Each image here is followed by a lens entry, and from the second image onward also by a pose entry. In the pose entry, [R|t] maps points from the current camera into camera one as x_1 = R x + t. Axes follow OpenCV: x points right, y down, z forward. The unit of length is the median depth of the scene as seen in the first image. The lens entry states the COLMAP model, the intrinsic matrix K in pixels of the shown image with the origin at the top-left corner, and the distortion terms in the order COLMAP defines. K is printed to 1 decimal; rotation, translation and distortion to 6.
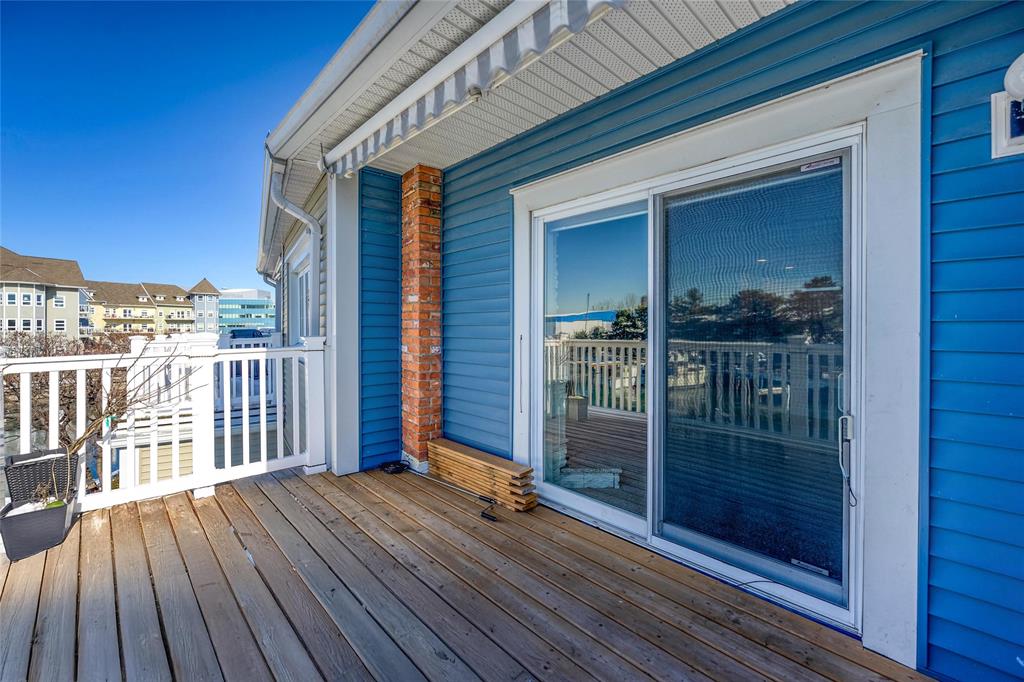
lens RADIAL K [[417.0, 0, 510.6], [0, 417.0, 326.3], [0, 0, 1]] dist [-0.000192, -0.000027]
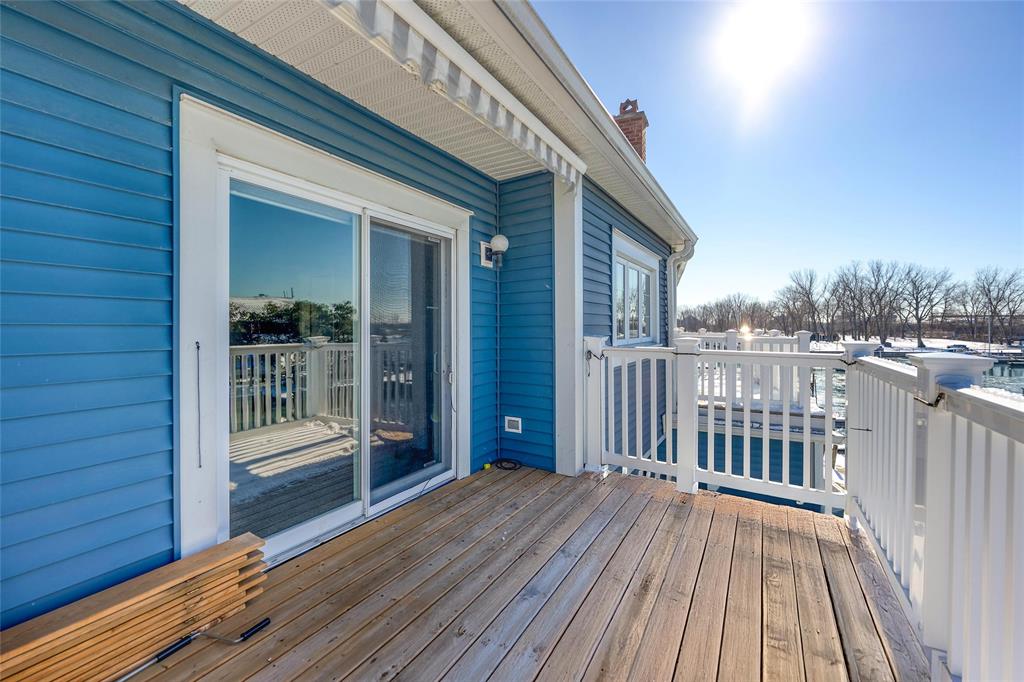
lens RADIAL K [[438.2, 0, 510.7], [0, 438.2, 333.7], [0, 0, 1]] dist [-0.005173, -0.000289]
pose [[-0.288495, -0.006825, 0.957457, -0.964401], [0.004944, 0.999951, 0.008618, 0.007457], [-0.957469, 0.007220, -0.288447, 0.993798]]
